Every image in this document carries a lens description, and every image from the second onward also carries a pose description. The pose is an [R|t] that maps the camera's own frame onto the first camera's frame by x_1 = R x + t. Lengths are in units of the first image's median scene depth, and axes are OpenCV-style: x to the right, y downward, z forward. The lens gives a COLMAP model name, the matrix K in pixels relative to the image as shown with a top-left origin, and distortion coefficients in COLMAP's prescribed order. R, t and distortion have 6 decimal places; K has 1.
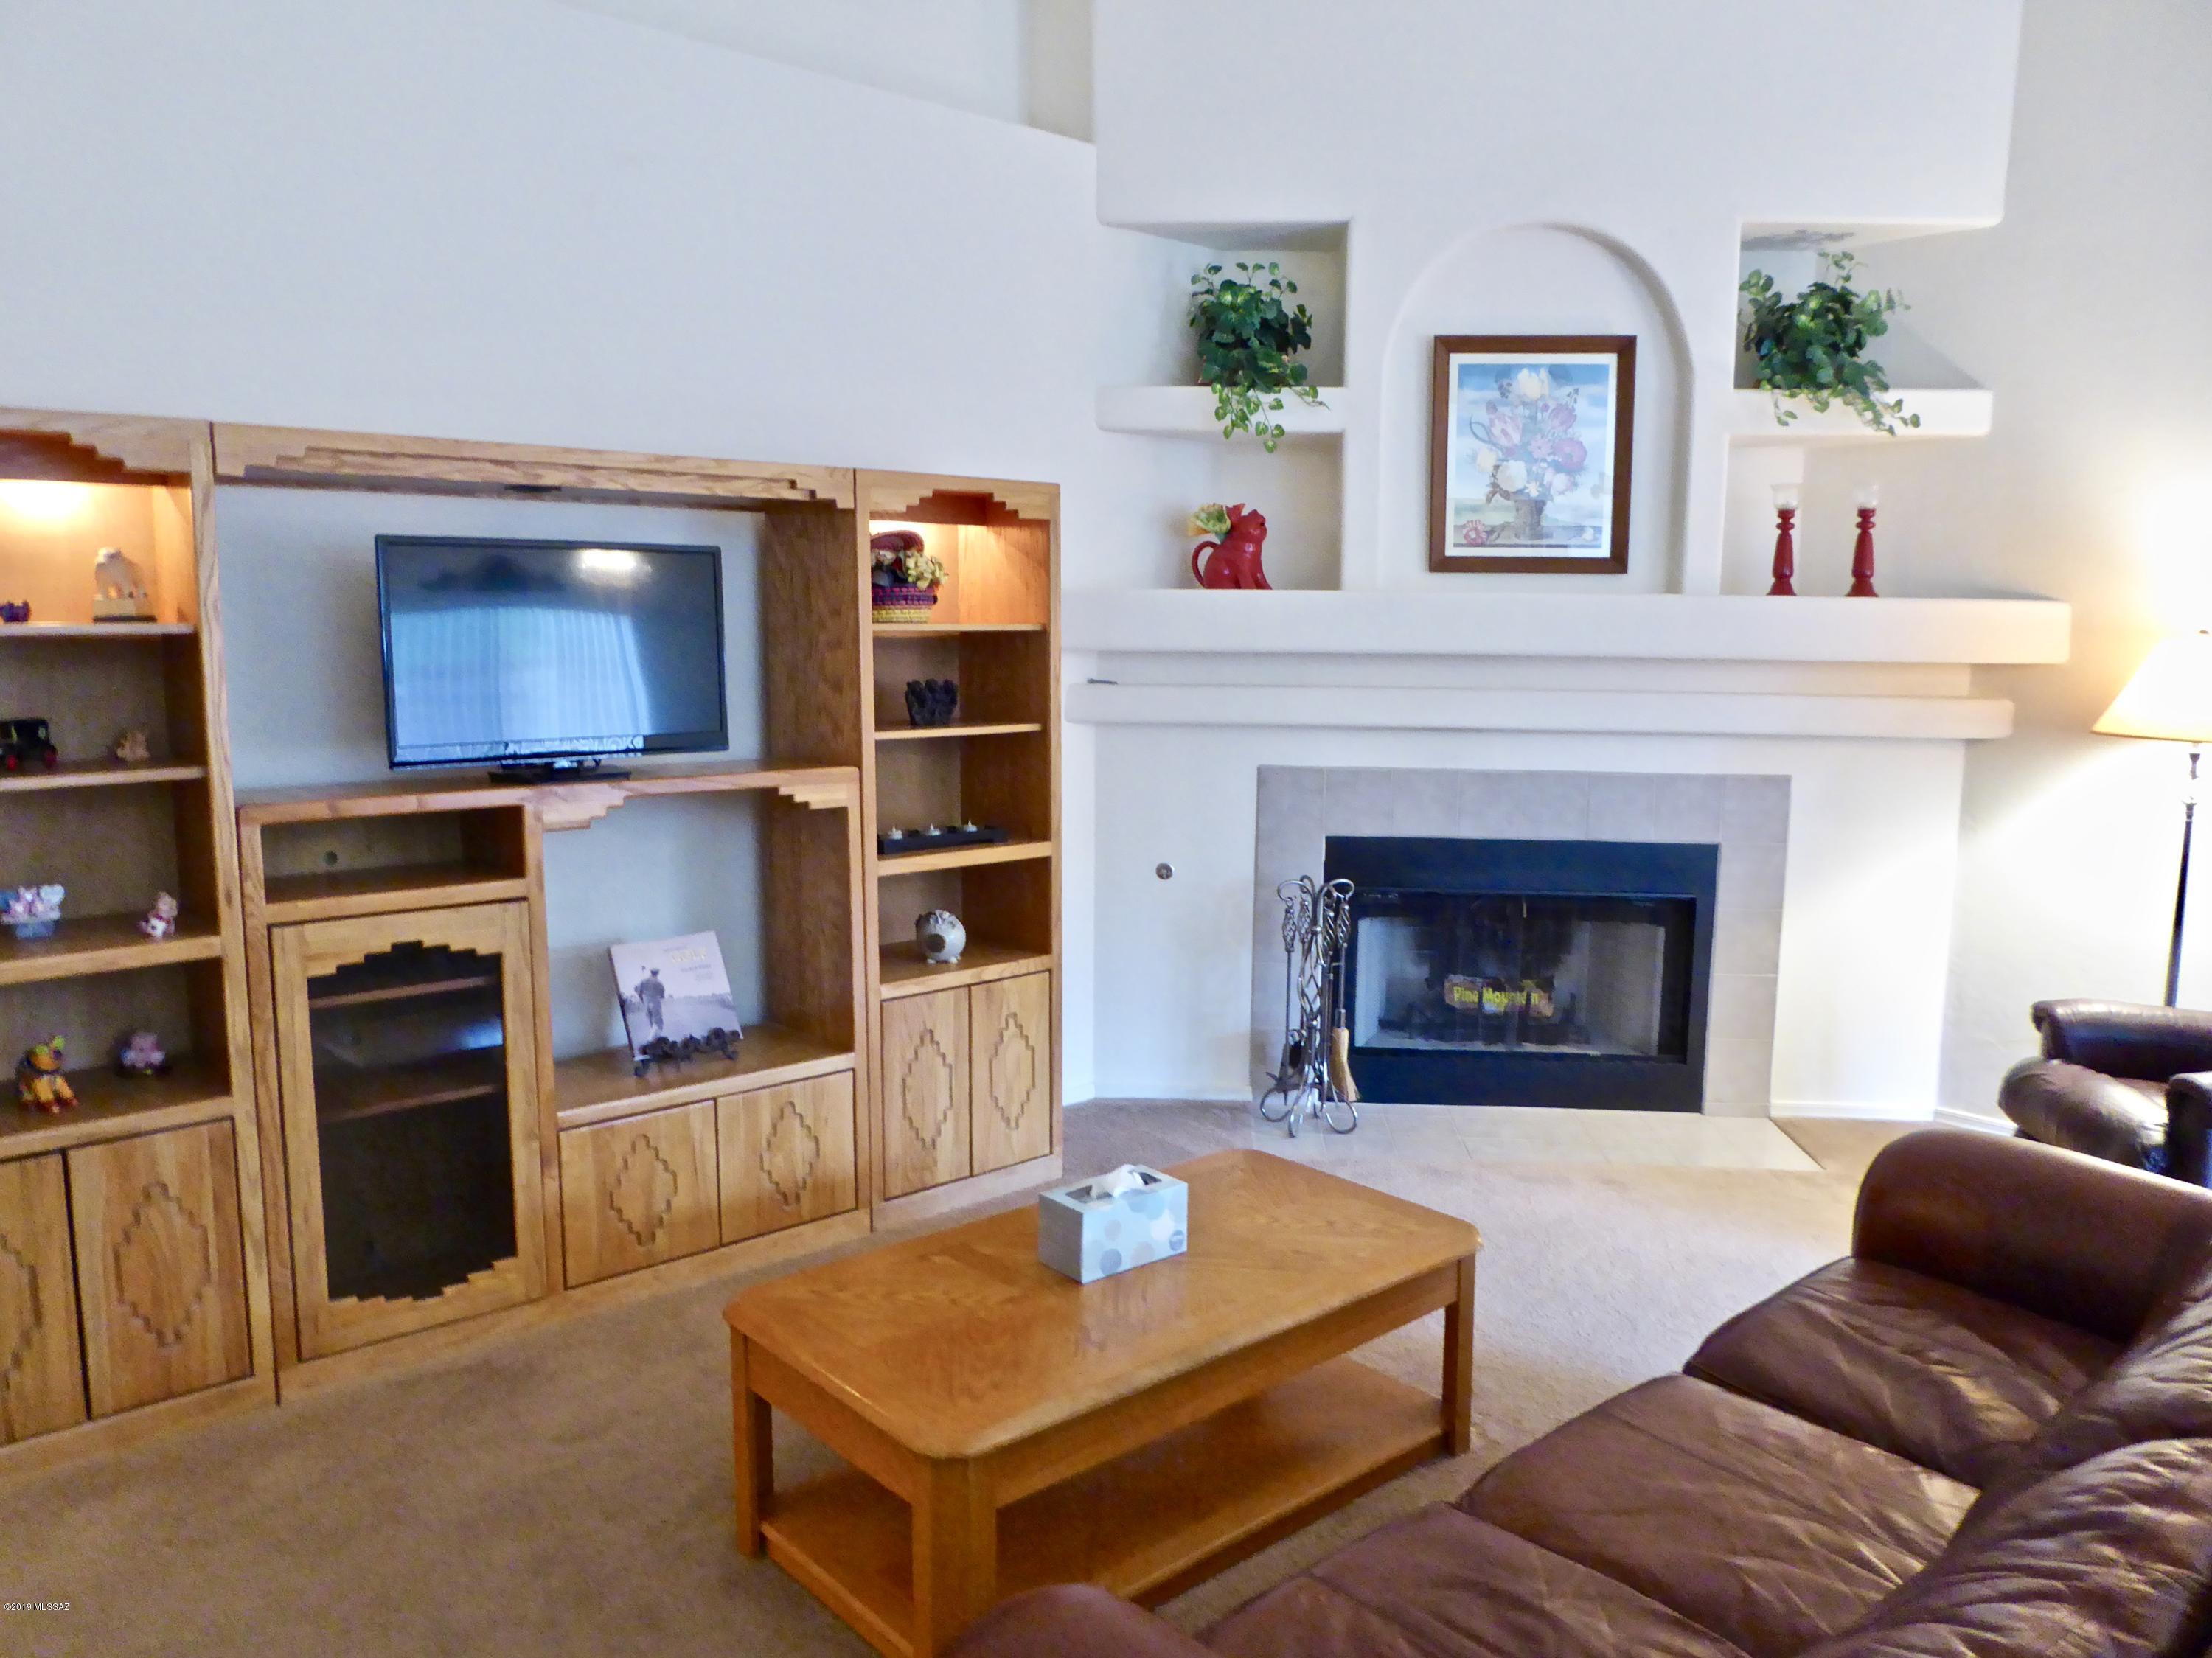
lens RADIAL K [[1572.3, 0, 1106.0], [0, 1572.3, 829.0], [0, 0, 1]] dist [-0.057185, 0.040448]
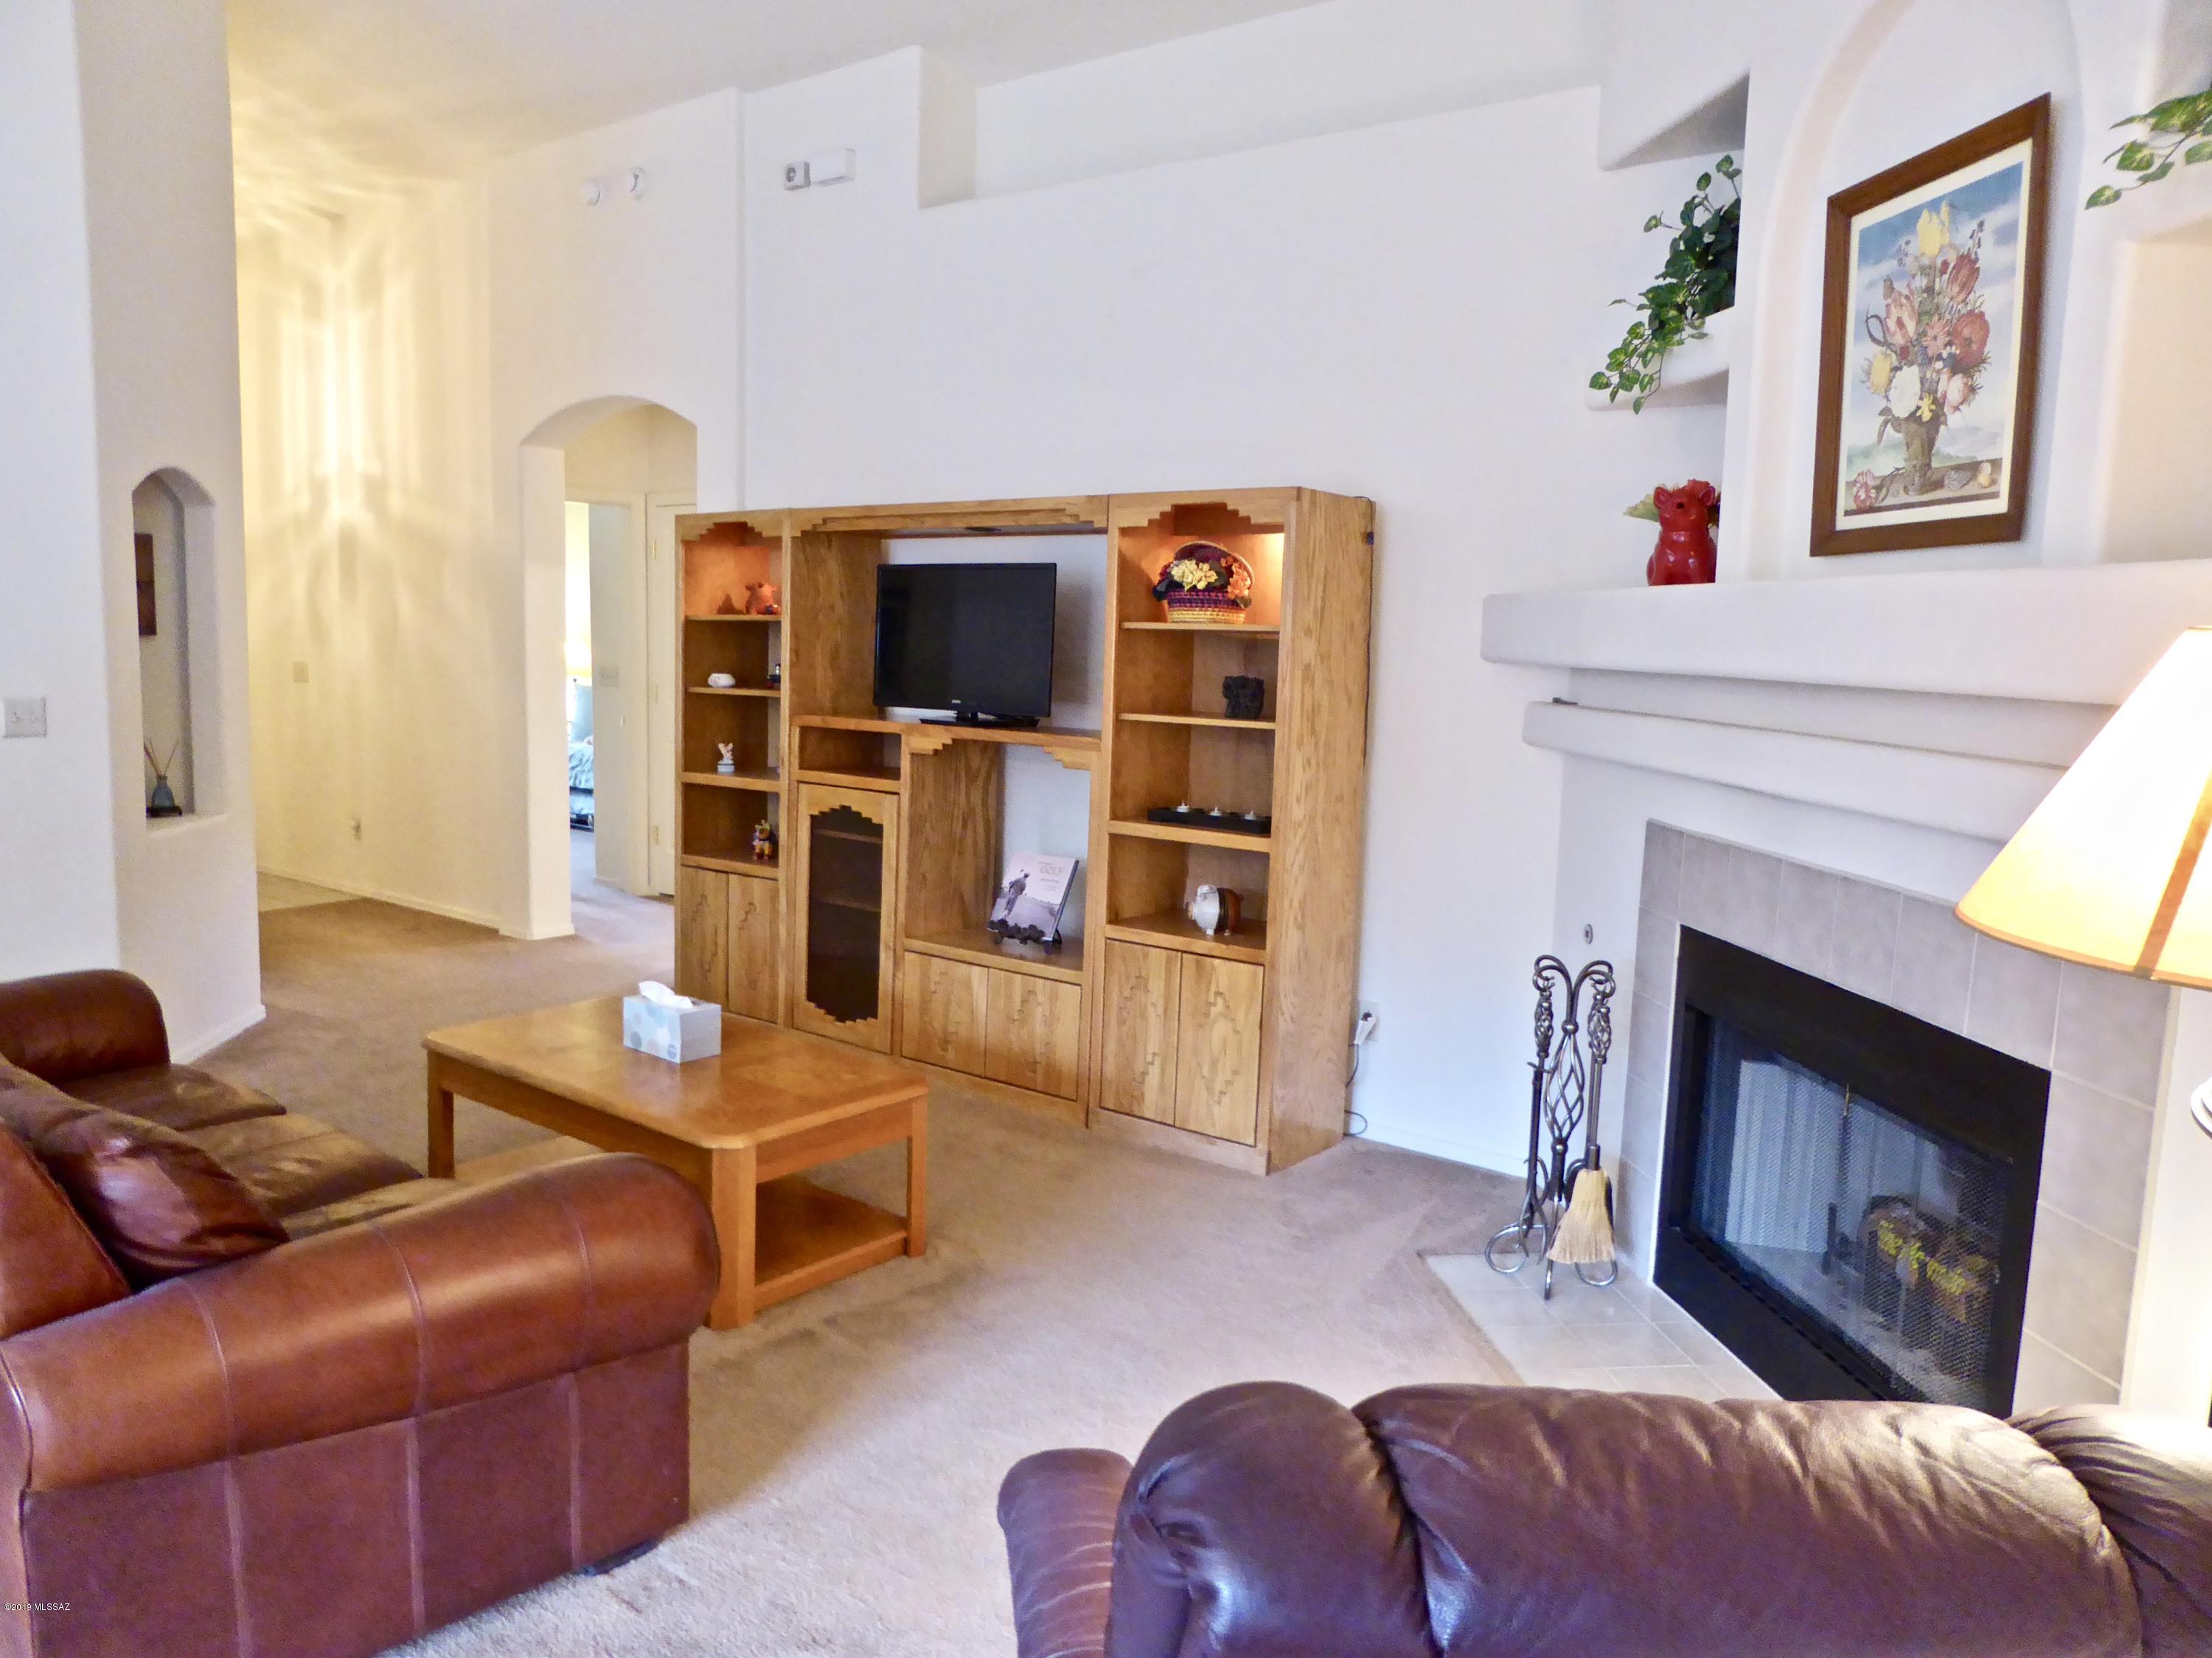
lens RADIAL K [[1582.7, 0, 1106.0], [0, 1582.7, 829.0], [0, 0, 1]] dist [-0.084839, 0.089804]
pose [[0.185131, 0.119317, -0.975444, 0.852451], [-0.157520, 0.983370, 0.090390, -0.067174], [0.970007, 0.136918, 0.200847, 0.628181]]
